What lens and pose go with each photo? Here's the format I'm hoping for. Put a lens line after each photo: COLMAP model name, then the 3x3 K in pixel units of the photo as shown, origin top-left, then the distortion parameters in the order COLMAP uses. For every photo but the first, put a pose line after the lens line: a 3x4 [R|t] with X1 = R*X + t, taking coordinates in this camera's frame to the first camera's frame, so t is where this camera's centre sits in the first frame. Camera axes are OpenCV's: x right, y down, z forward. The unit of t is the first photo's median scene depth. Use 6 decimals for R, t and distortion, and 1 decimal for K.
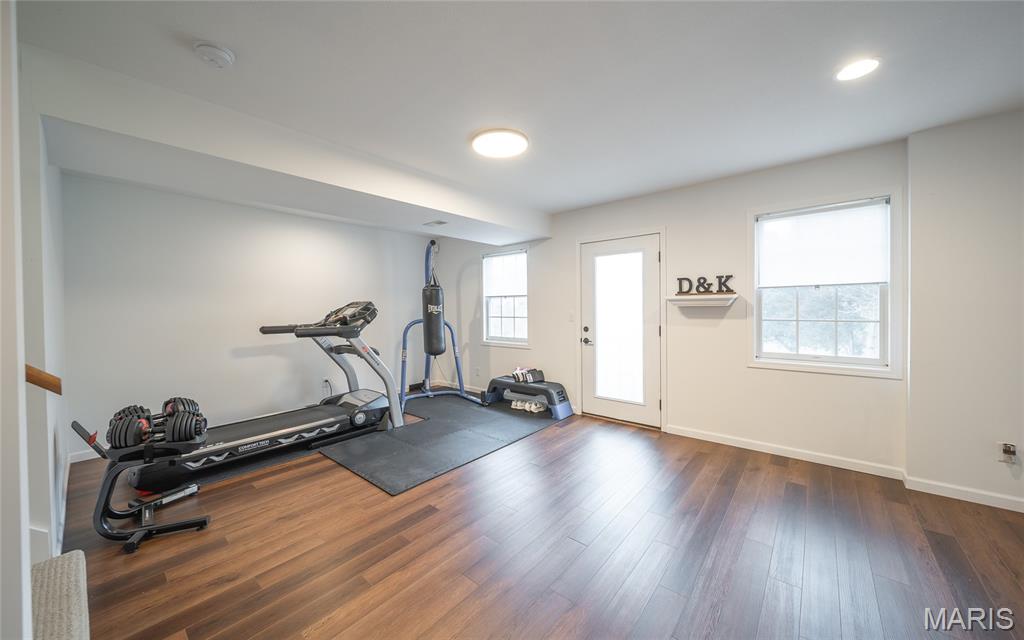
lens RADIAL K [[361.1, 0, 510.3], [0, 361.1, 312.3], [0, 0, 1]] dist [0.000298, 0.000014]
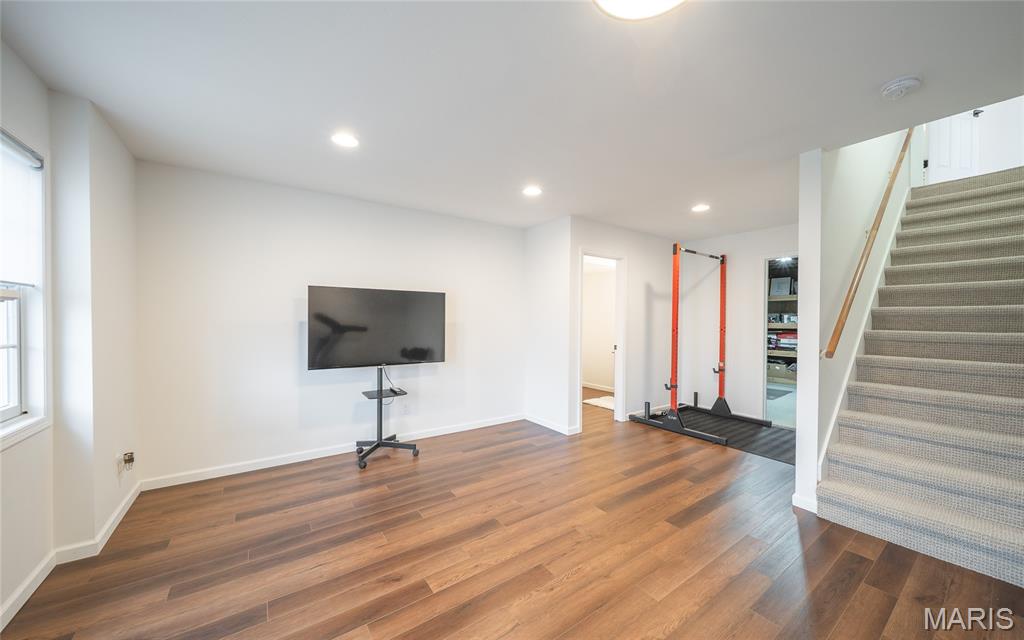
lens RADIAL K [[361.1, 0, 514.1], [0, 361.1, 321.1], [0, 0, 1]] dist [0.000298, 0.000014]
pose [[-0.967184, 0.002764, 0.254063, 0.038676], [0.008025, 0.999774, 0.019675, -0.040473], [-0.253951, 0.021068, -0.966988, 2.342043]]
